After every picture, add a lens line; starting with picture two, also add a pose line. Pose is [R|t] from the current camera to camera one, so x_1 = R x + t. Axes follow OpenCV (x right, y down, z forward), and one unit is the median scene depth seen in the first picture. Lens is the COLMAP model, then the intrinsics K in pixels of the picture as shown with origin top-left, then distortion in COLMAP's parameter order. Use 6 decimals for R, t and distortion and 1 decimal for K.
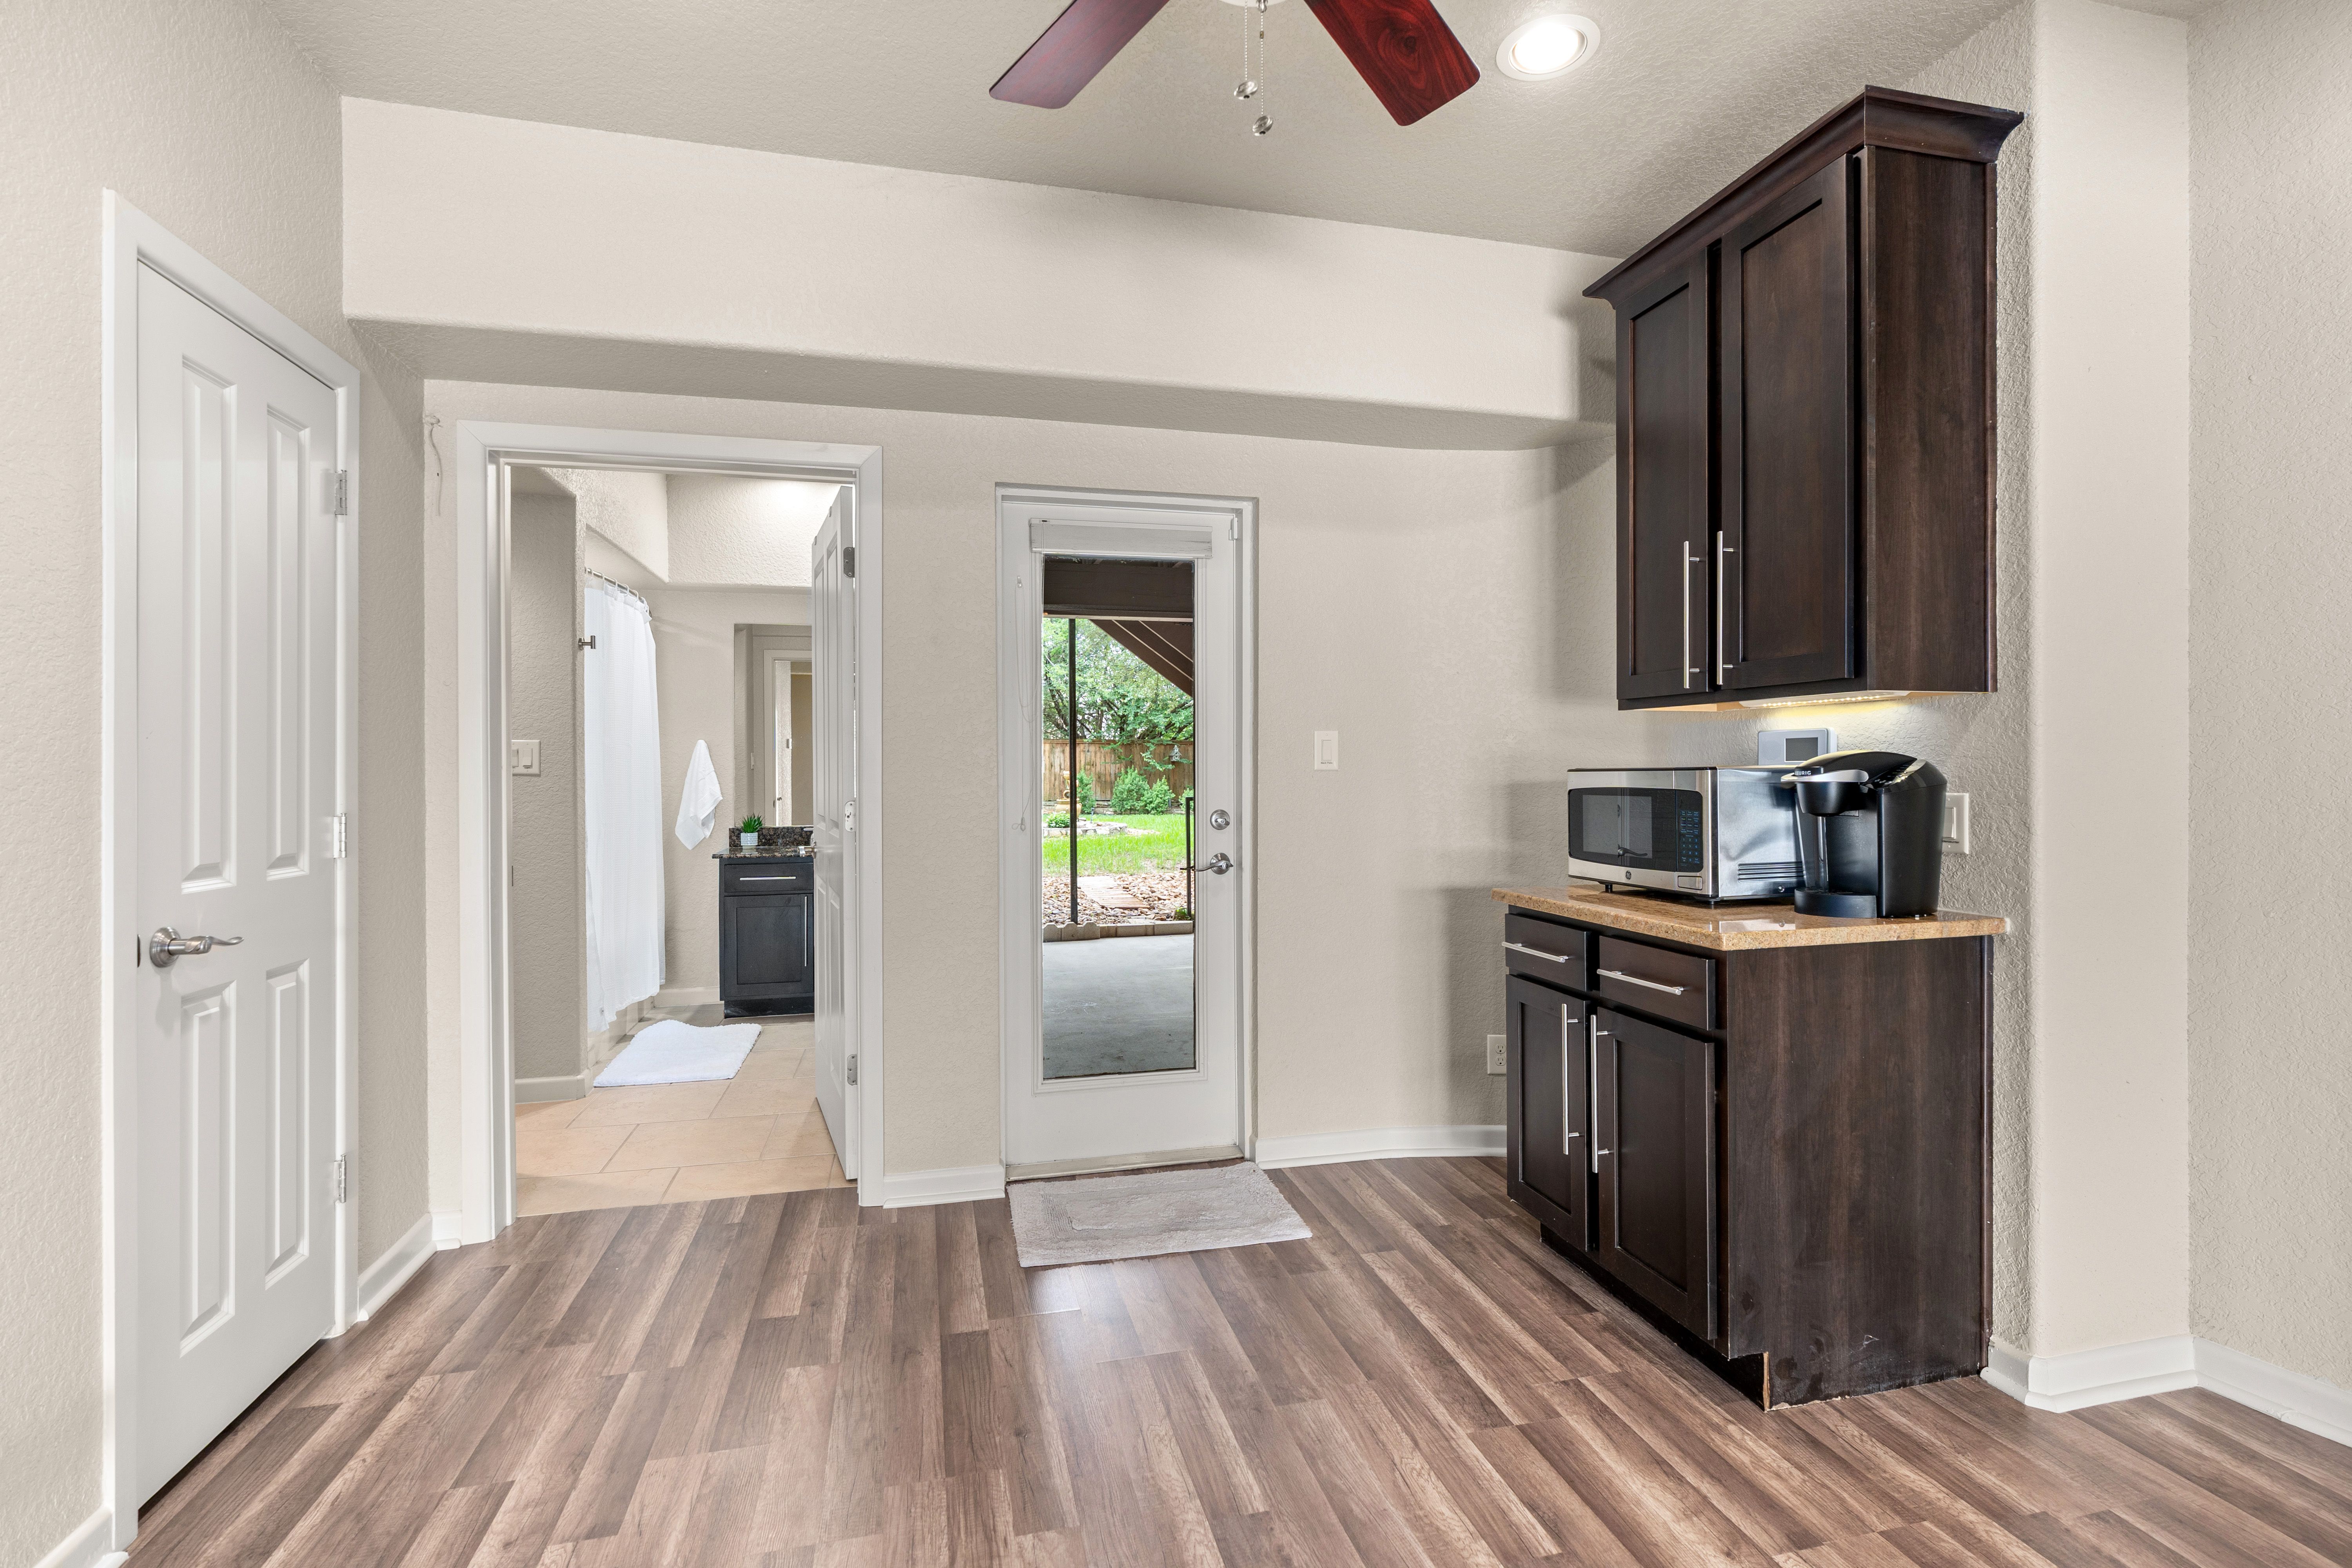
lens RADIAL K [[1070.6, 0, 1179.2], [0, 1070.6, 764.4], [0, 0, 1]] dist [-0.004882, 0.001205]
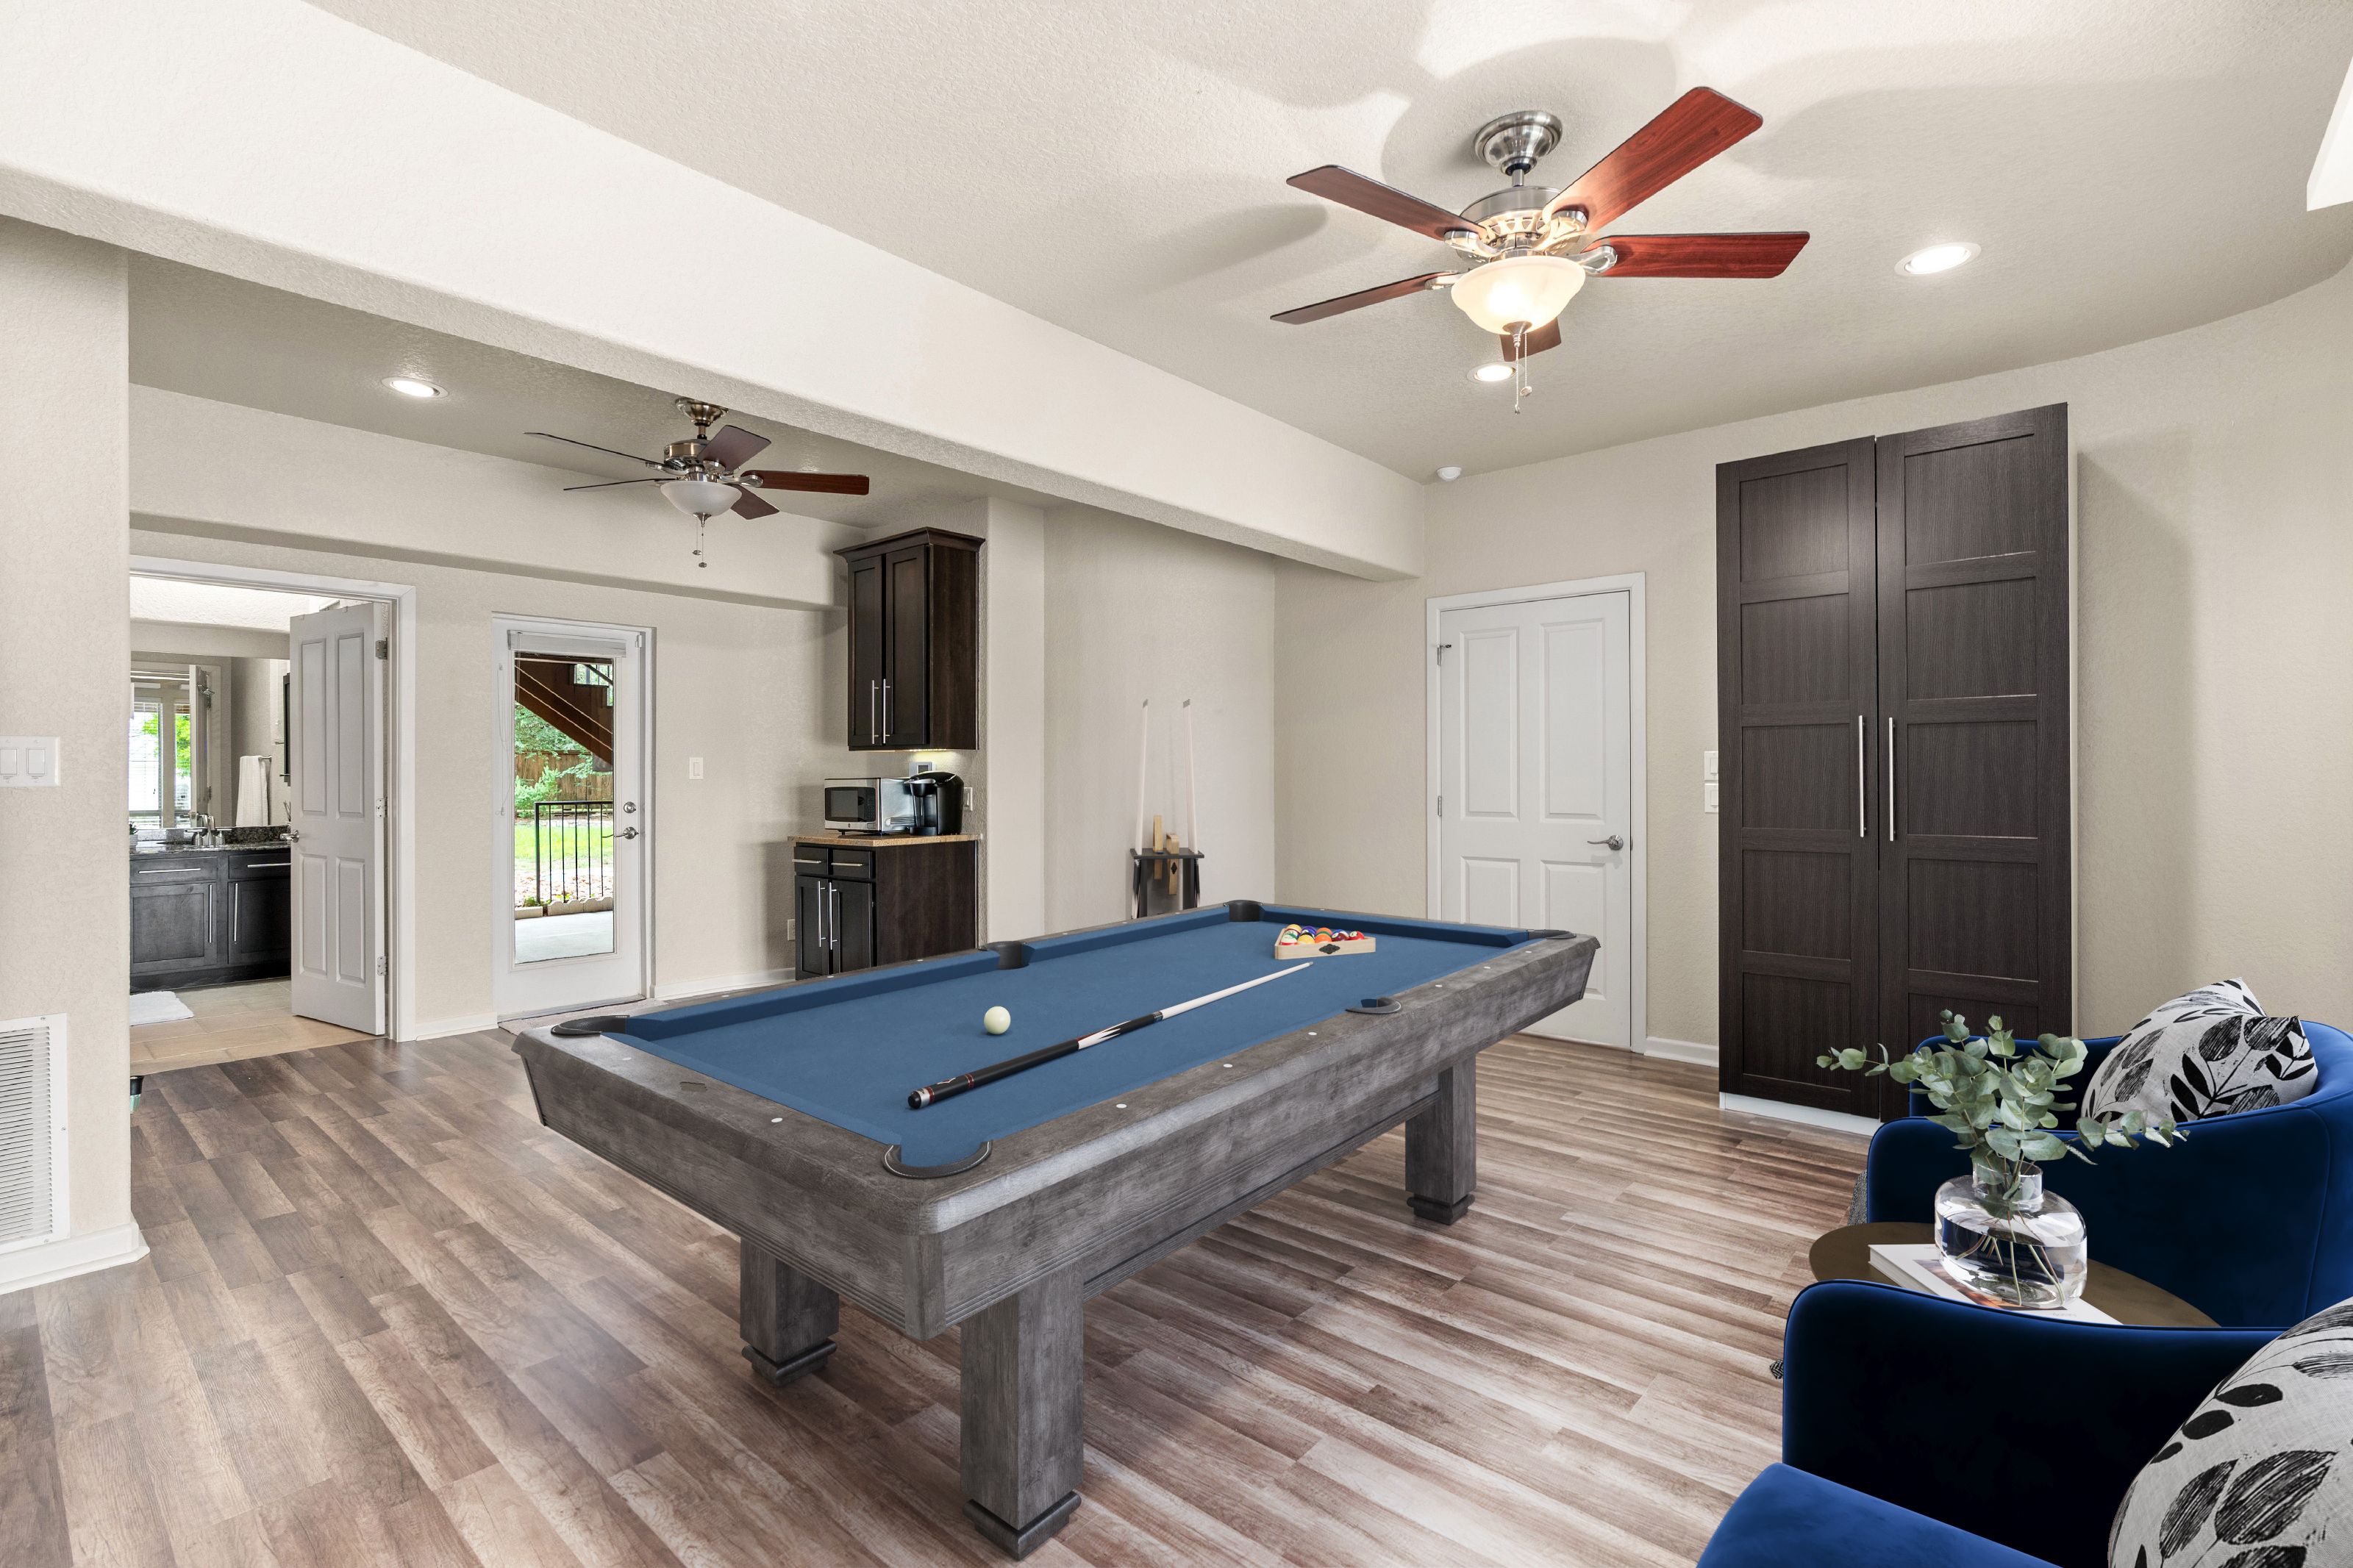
lens RADIAL K [[1071.0, 0, 1173.0], [0, 1071.0, 776.9], [0, 0, 1]] dist [-0.004882, 0.001205]
pose [[0.817034, -0.000475, 0.576590, -0.329931], [-0.001521, 0.999994, 0.002980, -0.006652], [-0.576588, -0.003312, 0.817028, -1.262862]]
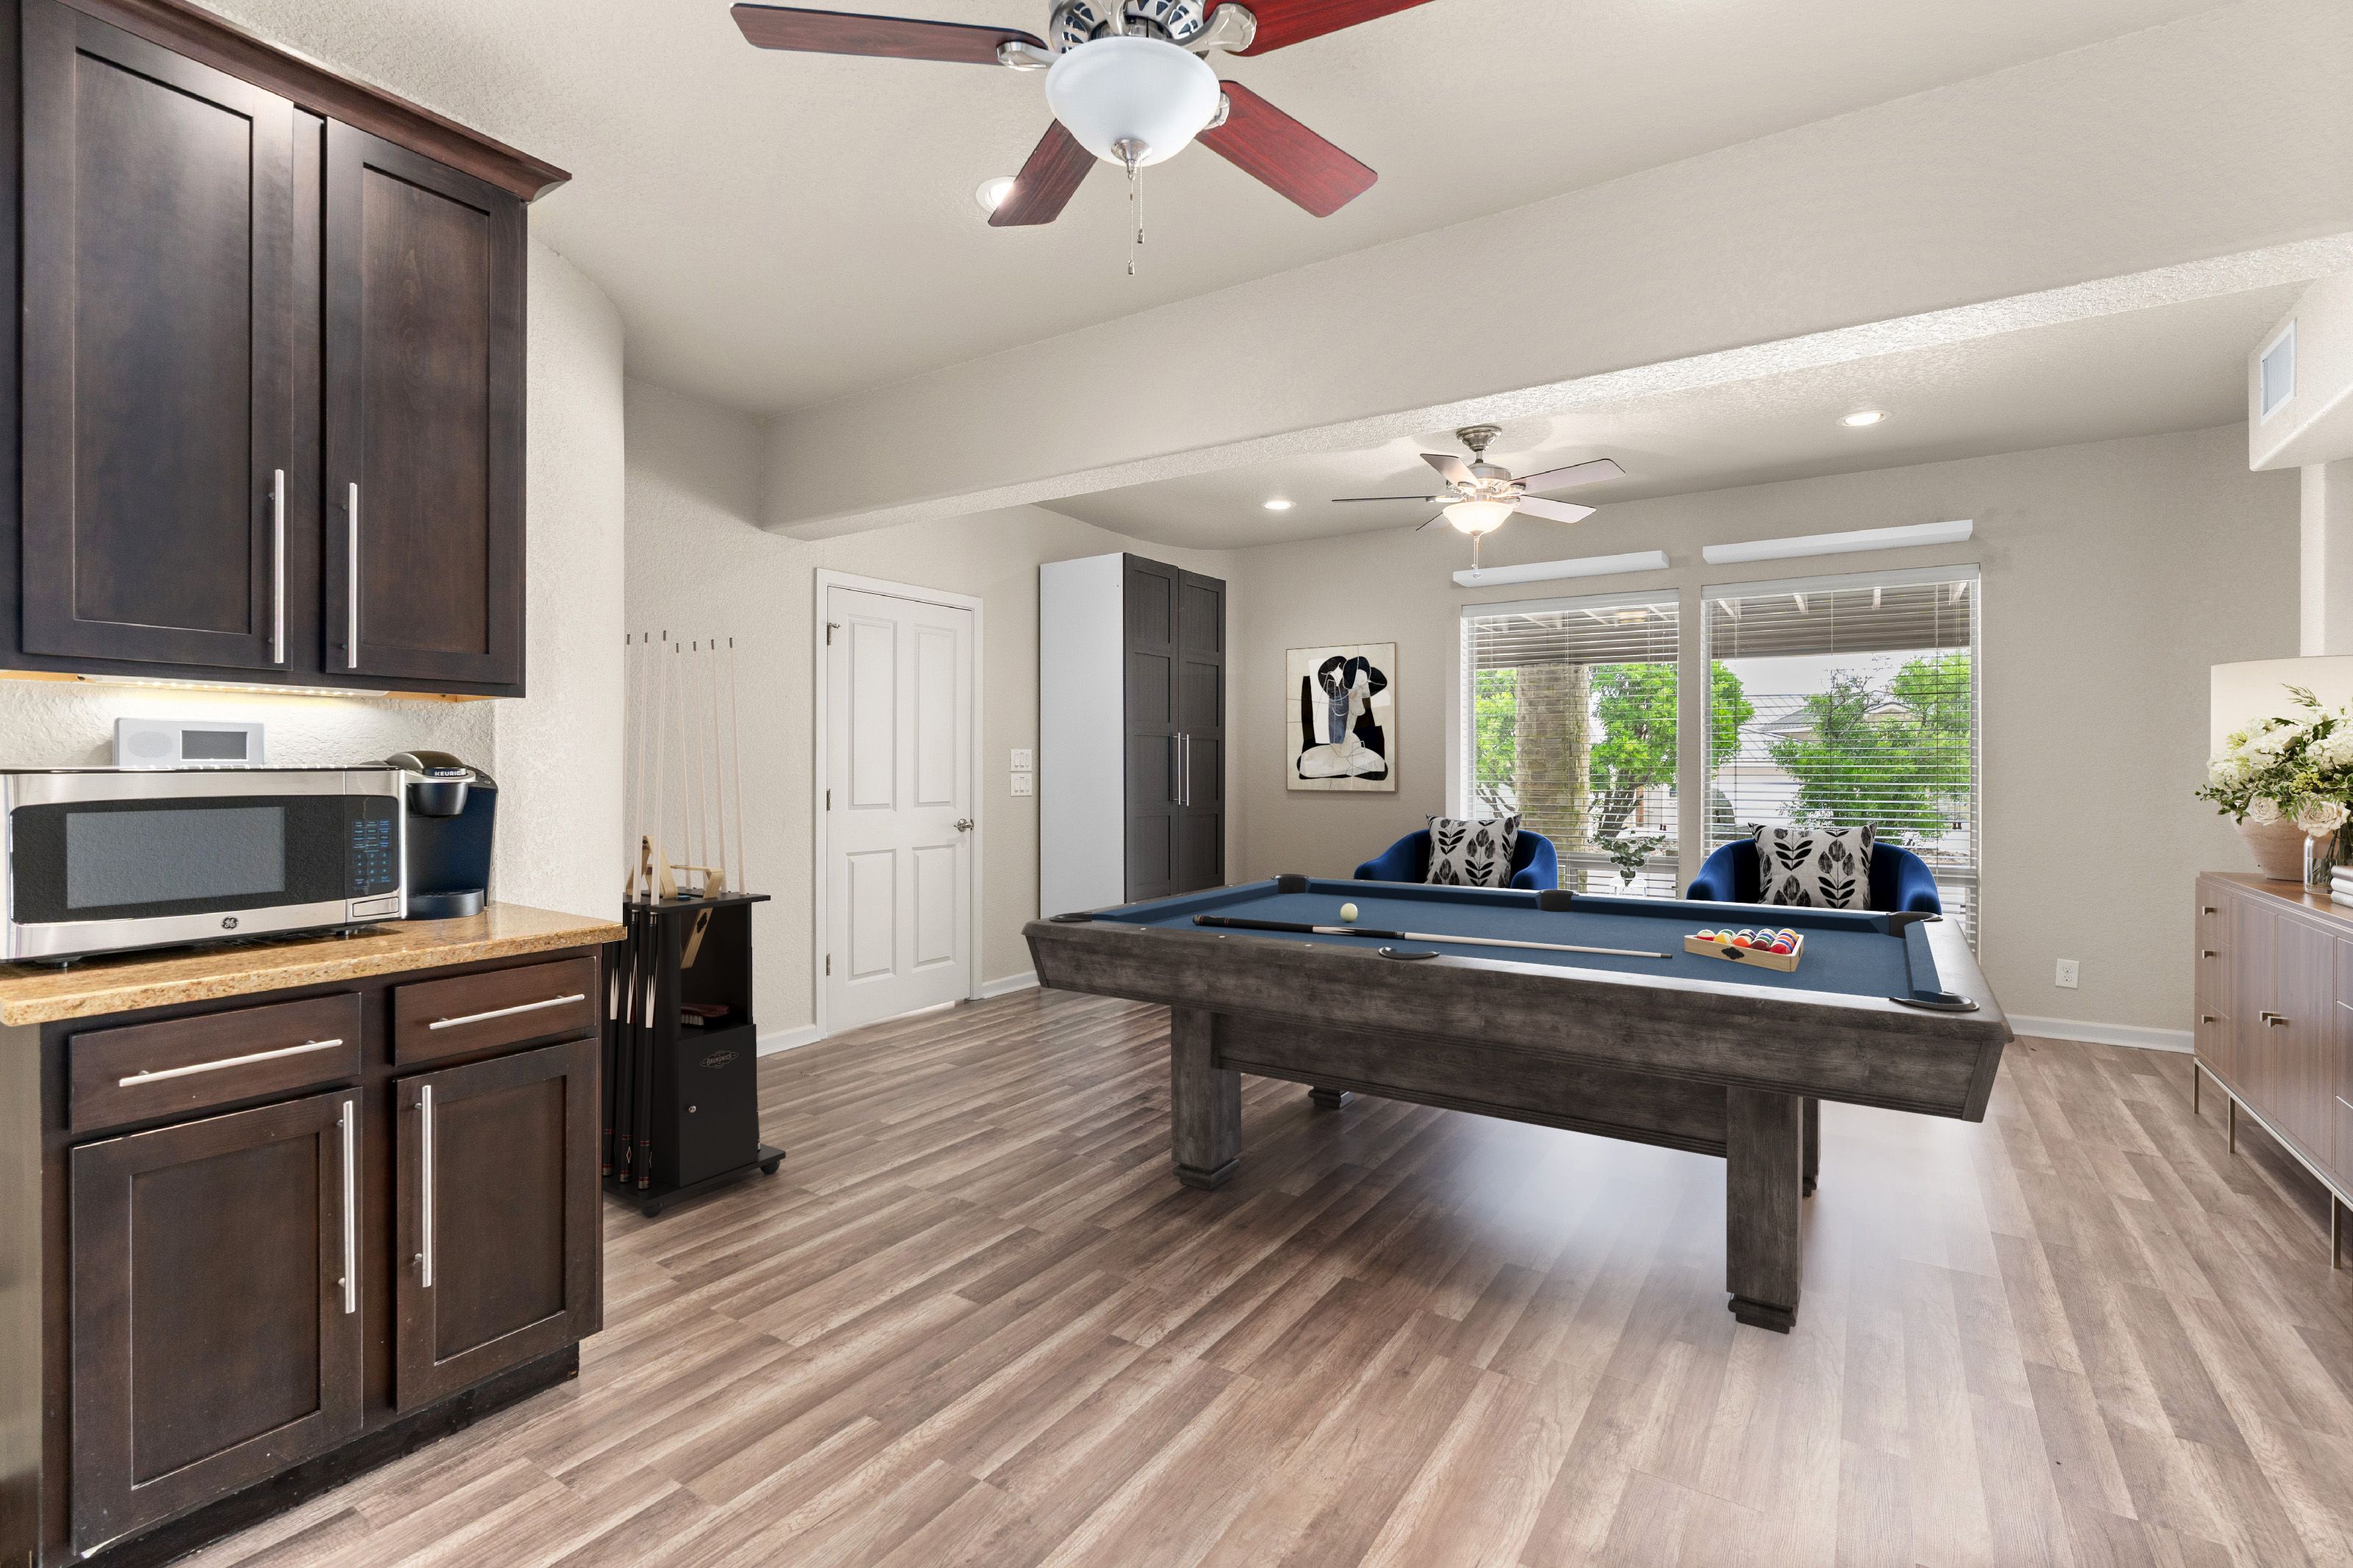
lens RADIAL K [[1071.0, 0, 1181.7], [0, 1071.0, 775.9], [0, 0, 1]] dist [-0.004882, 0.001205]
pose [[-0.687604, -0.002663, 0.726081, -0.515510], [-0.001024, 0.999996, 0.002699, 0.006726], [-0.726085, 0.001112, -0.687604, 1.060303]]
